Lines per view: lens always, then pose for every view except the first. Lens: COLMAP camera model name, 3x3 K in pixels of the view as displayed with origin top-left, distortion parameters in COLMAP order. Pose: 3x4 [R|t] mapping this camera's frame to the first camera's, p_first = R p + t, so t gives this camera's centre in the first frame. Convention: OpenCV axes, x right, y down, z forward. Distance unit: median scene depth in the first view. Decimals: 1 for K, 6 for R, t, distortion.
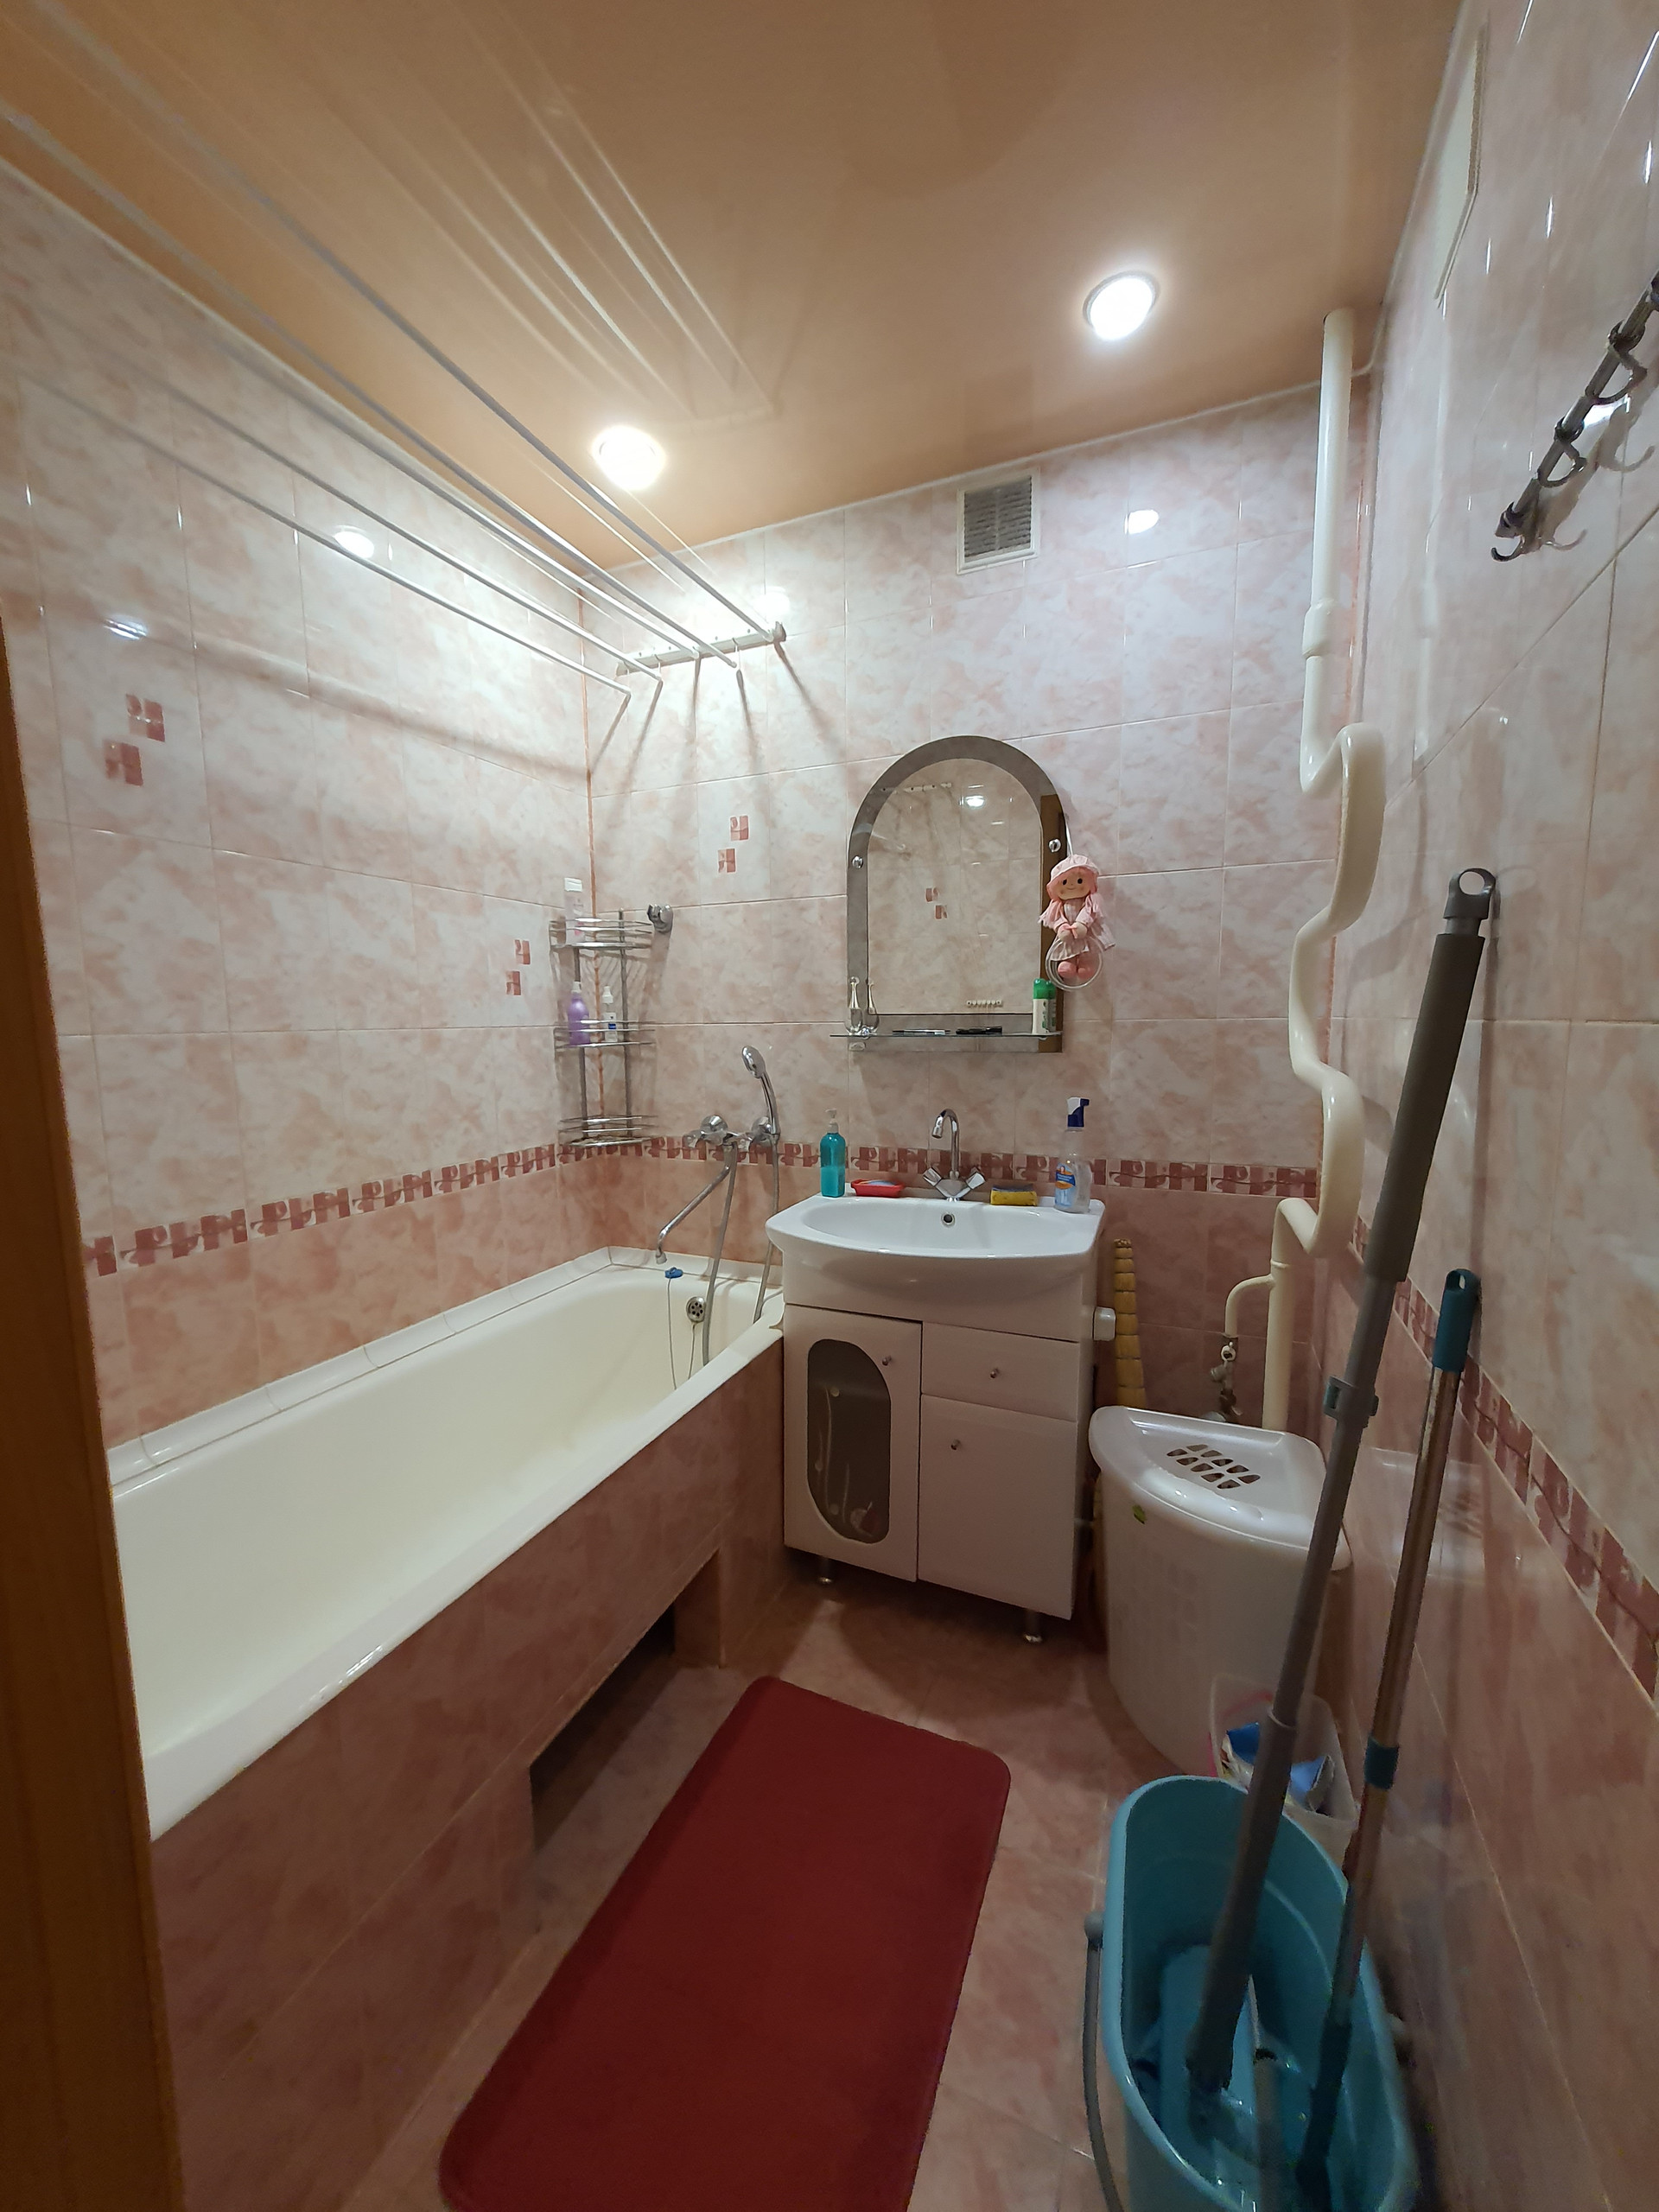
lens RADIAL K [[861.8, 0, 813.5], [0, 861.8, 1126.2], [0, 0, 1]] dist [0.004499, -0.000012]
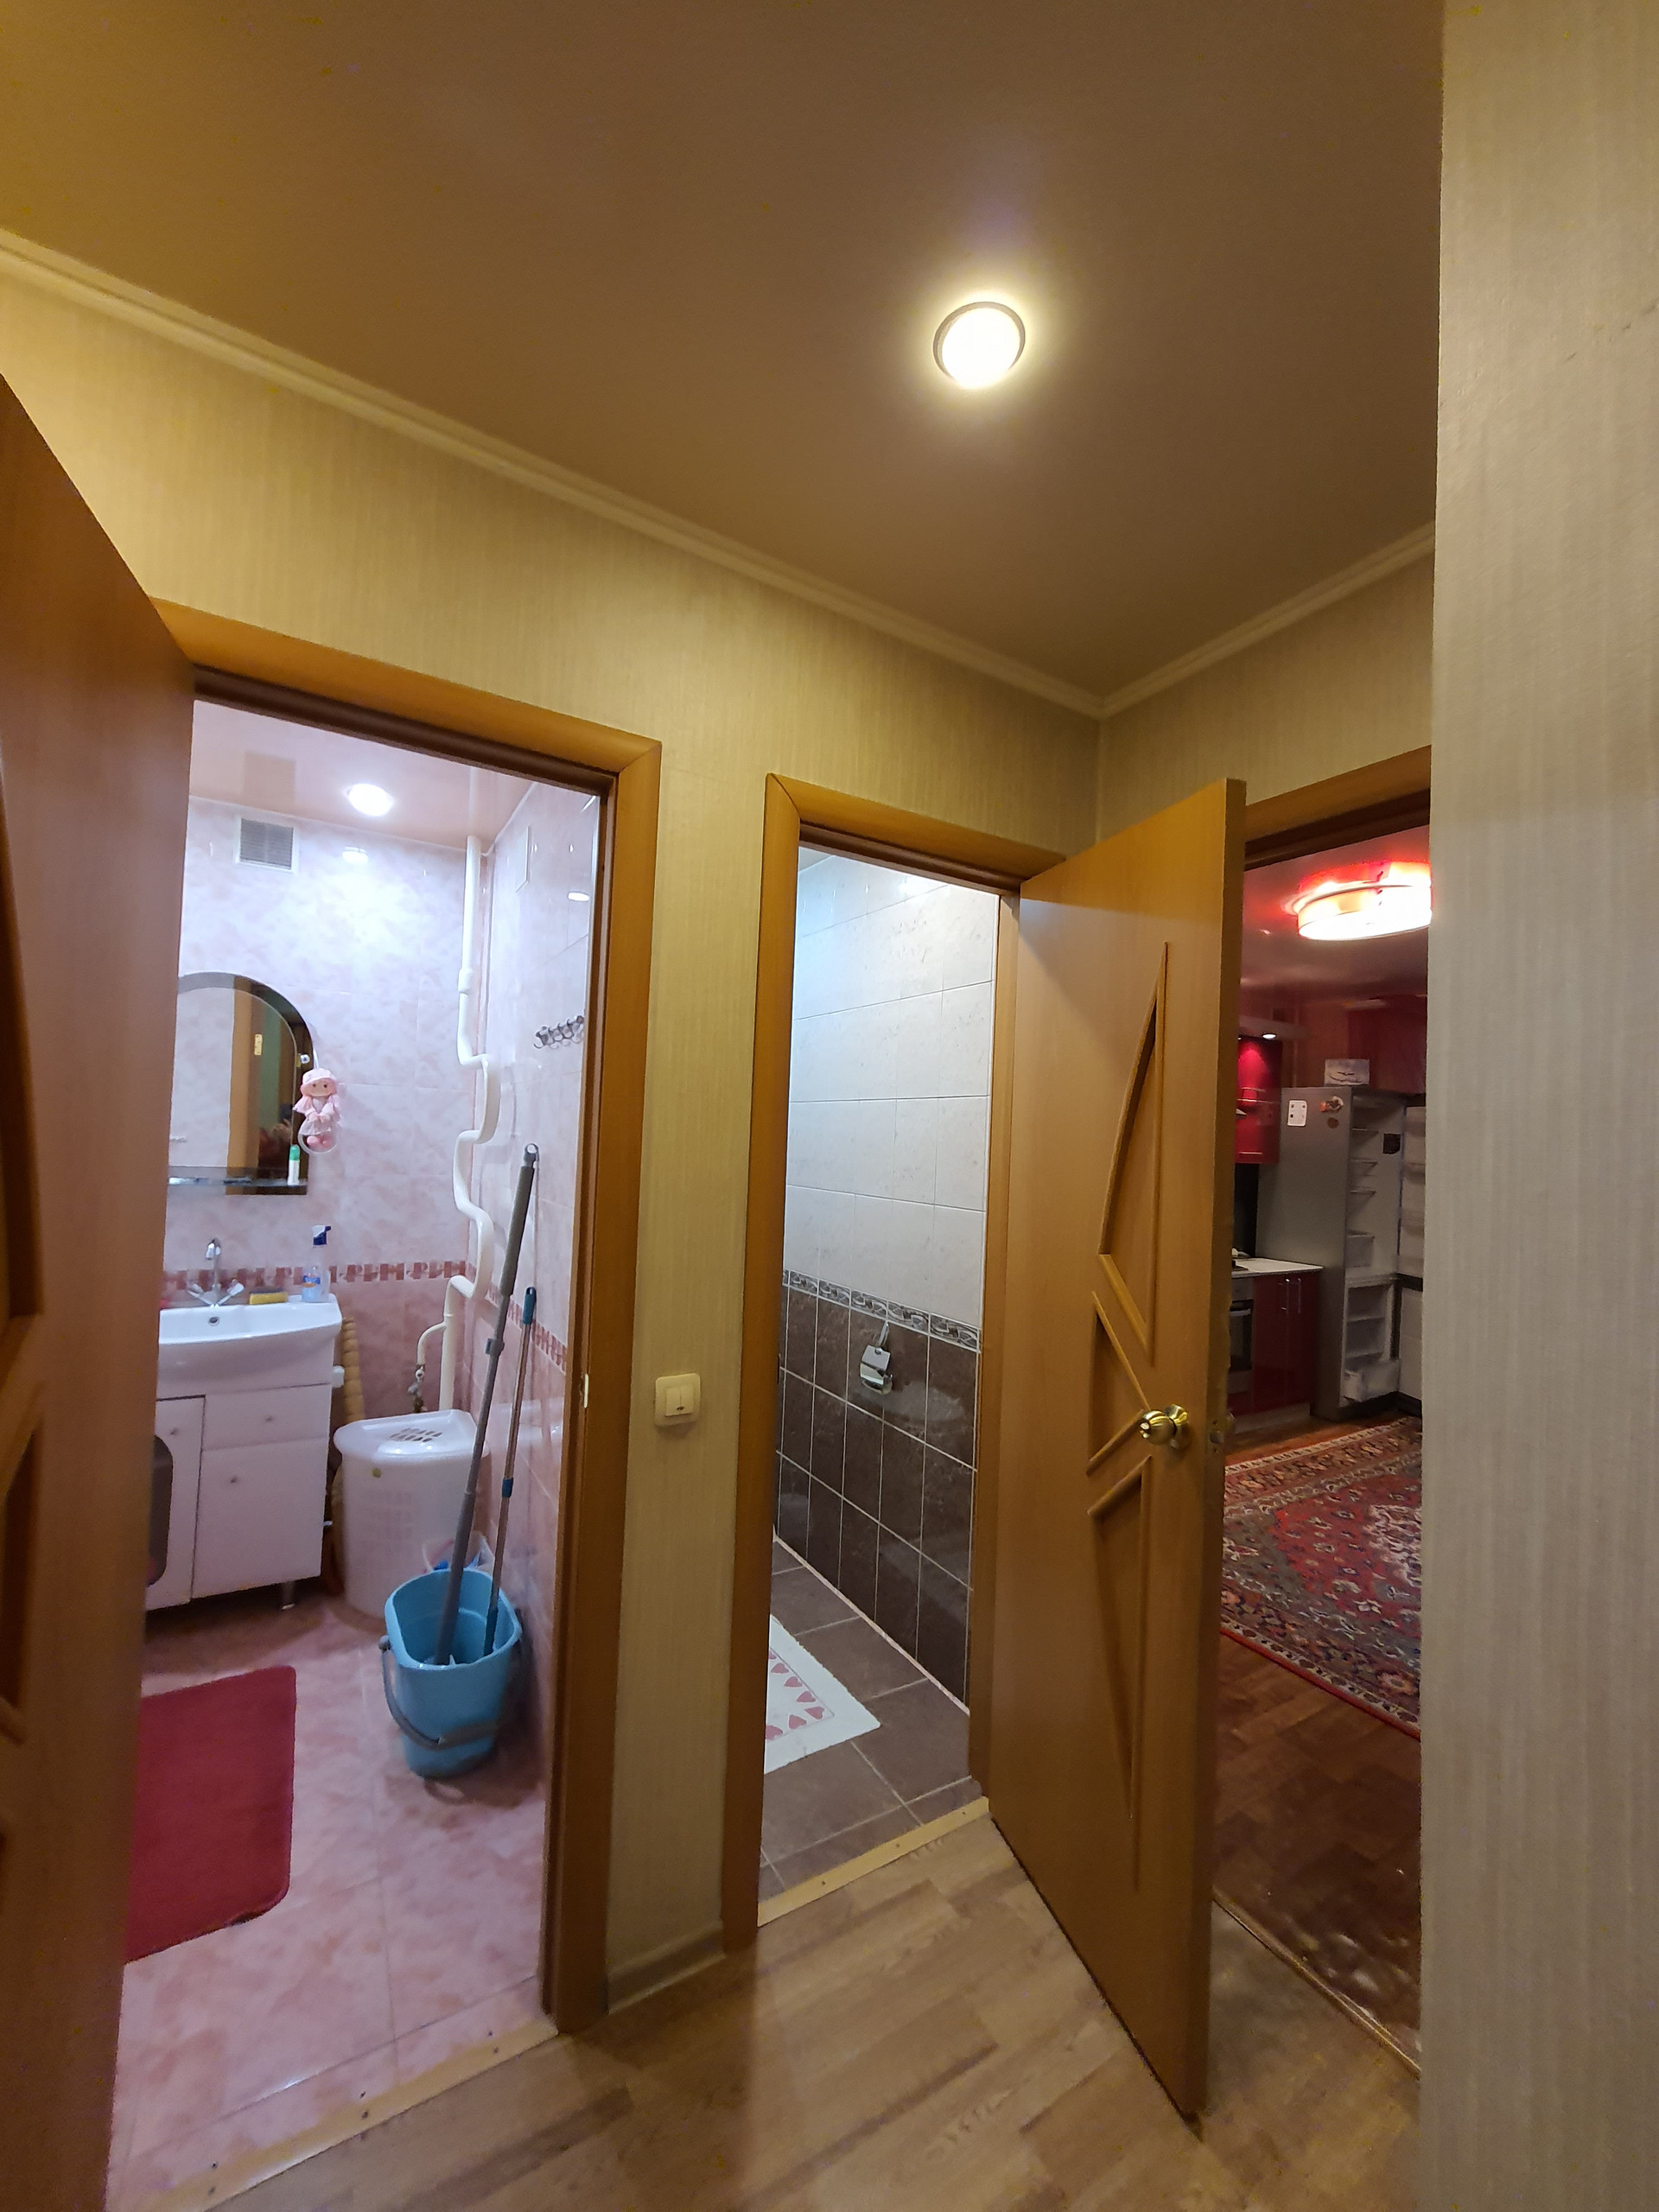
lens RADIAL K [[861.8, 0, 809.2], [0, 861.8, 1123.7], [0, 0, 1]] dist [0.004499, -0.000012]
pose [[0.587230, 0.051951, 0.807751, -0.454832], [0.052433, 0.993401, -0.102010, -0.012216], [-0.807720, 0.102257, 0.580631, -0.636799]]
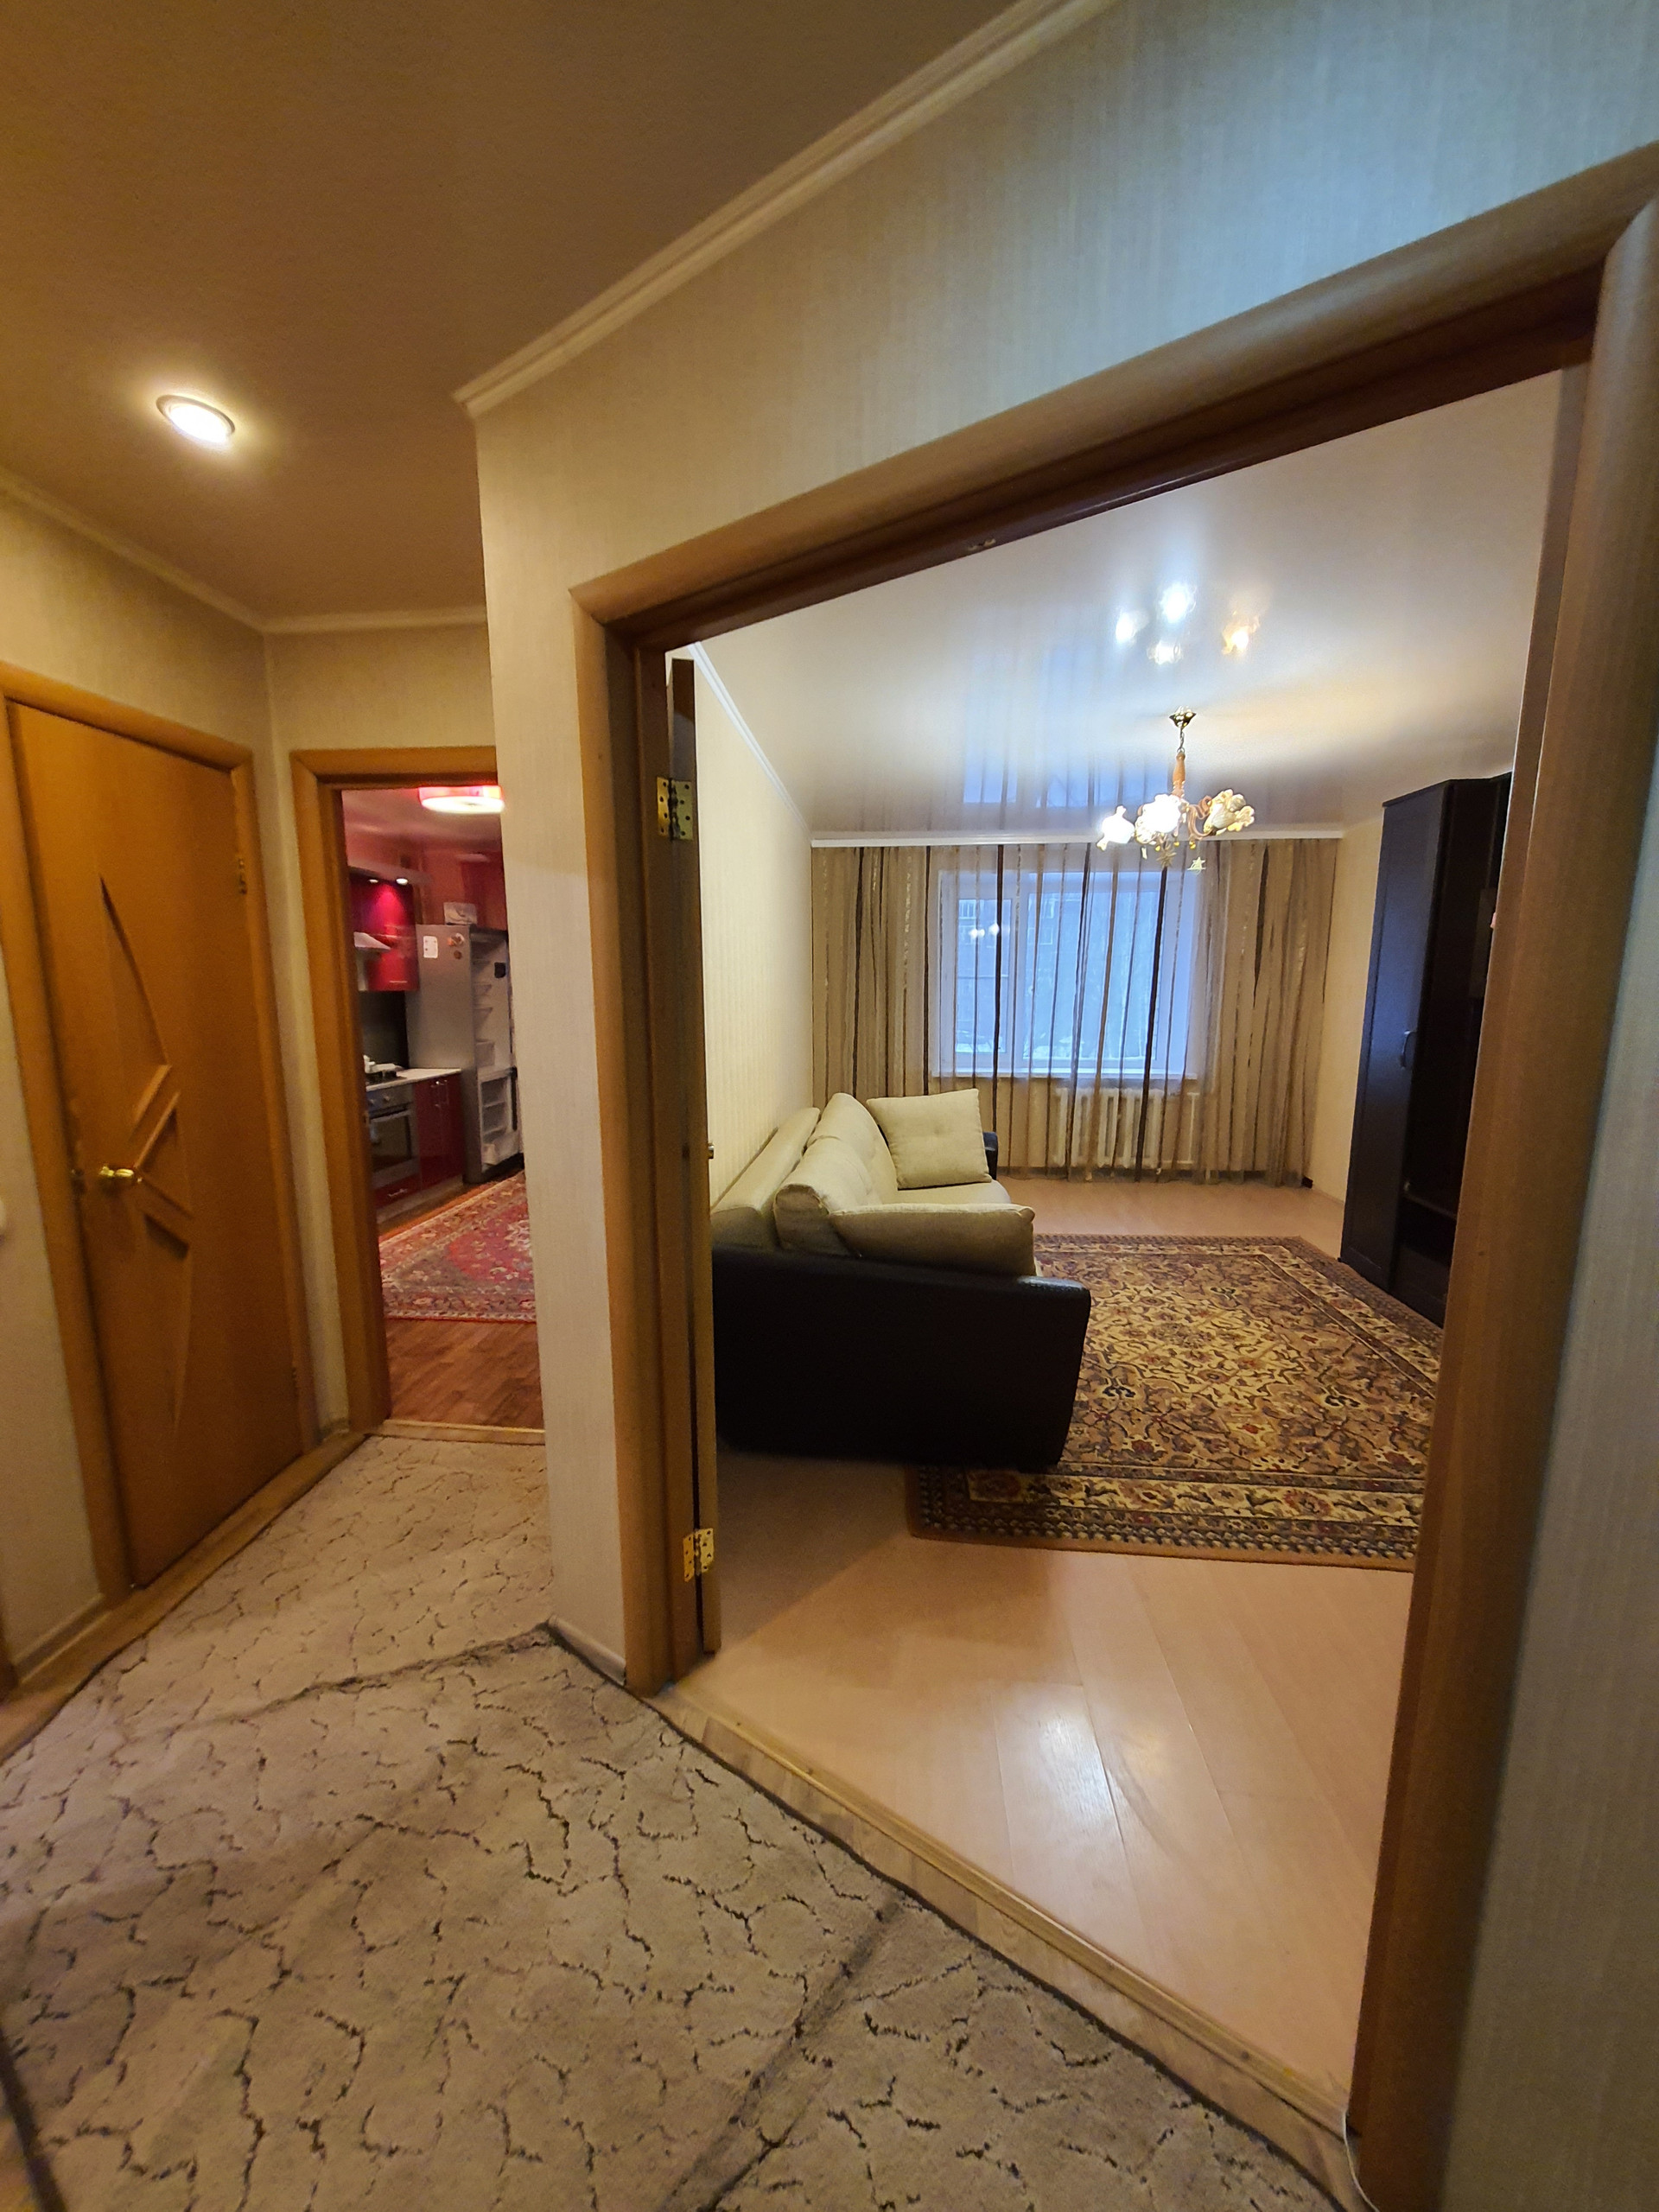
lens RADIAL K [[861.8, 0, 808.7], [0, 861.8, 1122.0], [0, 0, 1]] dist [0.004499, -0.000012]
pose [[-0.298125, -0.138462, 0.944431, -1.052161], [0.124463, 0.975337, 0.182282, -0.009485], [-0.946377, 0.171890, -0.273539, -0.658192]]
